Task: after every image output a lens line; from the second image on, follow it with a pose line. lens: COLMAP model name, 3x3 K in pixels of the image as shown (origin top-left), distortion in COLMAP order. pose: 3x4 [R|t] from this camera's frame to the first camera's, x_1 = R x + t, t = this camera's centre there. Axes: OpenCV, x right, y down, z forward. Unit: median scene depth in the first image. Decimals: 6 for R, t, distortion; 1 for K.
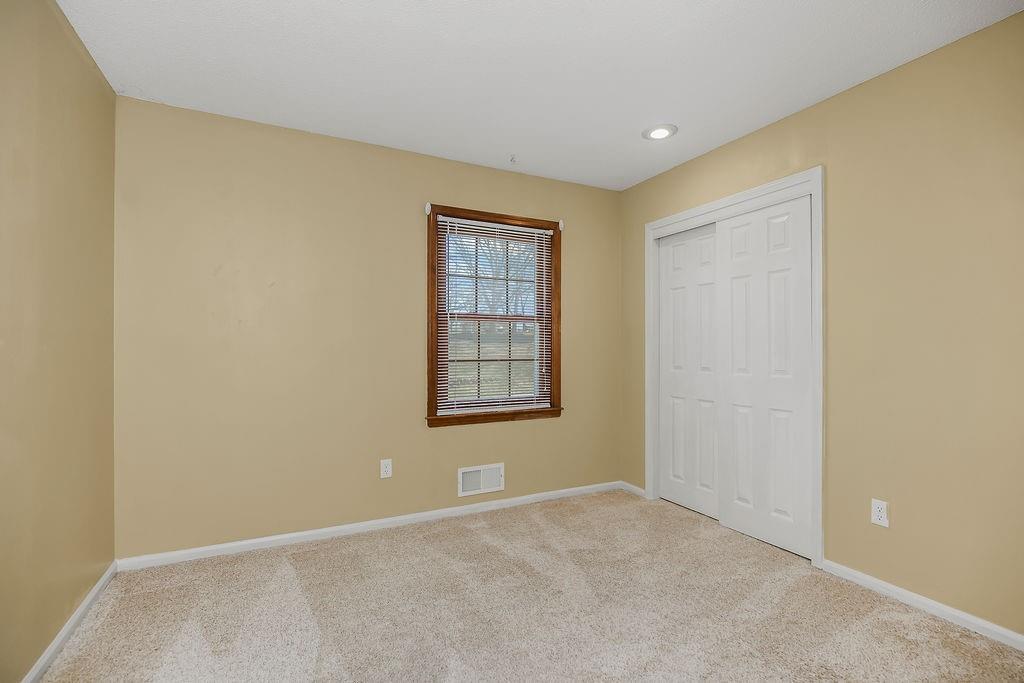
lens RADIAL K [[468.7, 0, 508.6], [0, 468.7, 348.9], [0, 0, 1]] dist [-0.003692, 0.002046]
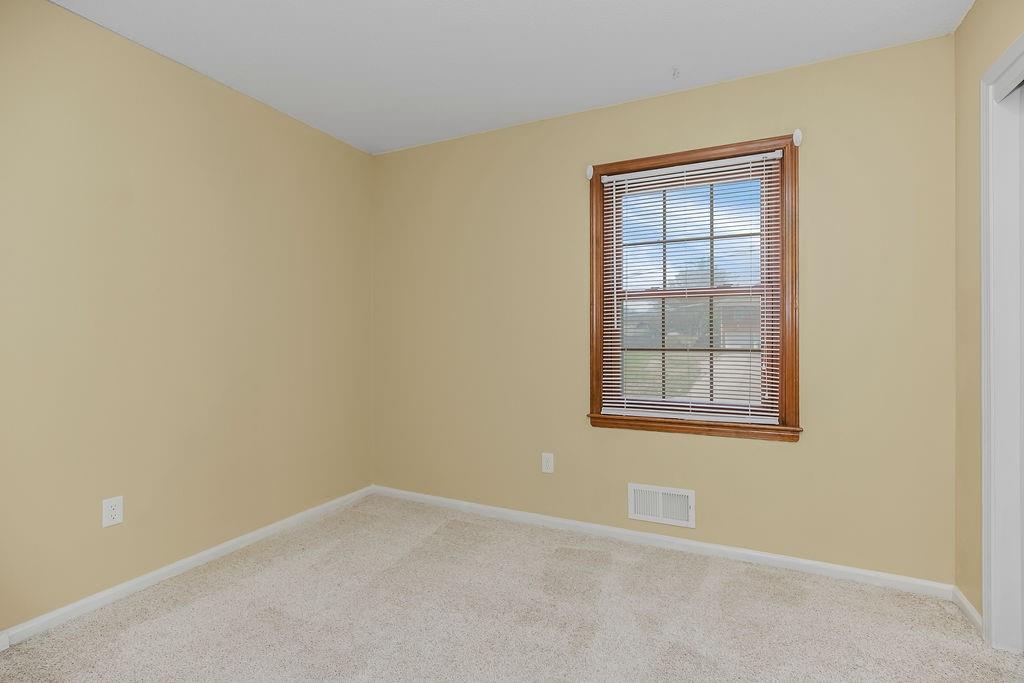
lens RADIAL K [[473.0, 0, 511.8], [0, 473.0, 336.5], [0, 0, 1]] dist [-0.005236, -0.000230]
pose [[0.618034, -0.001468, -0.786150, 0.402438], [0.002297, 0.999997, -0.000062, 0.002175], [0.786148, -0.001768, 0.618035, 0.331312]]
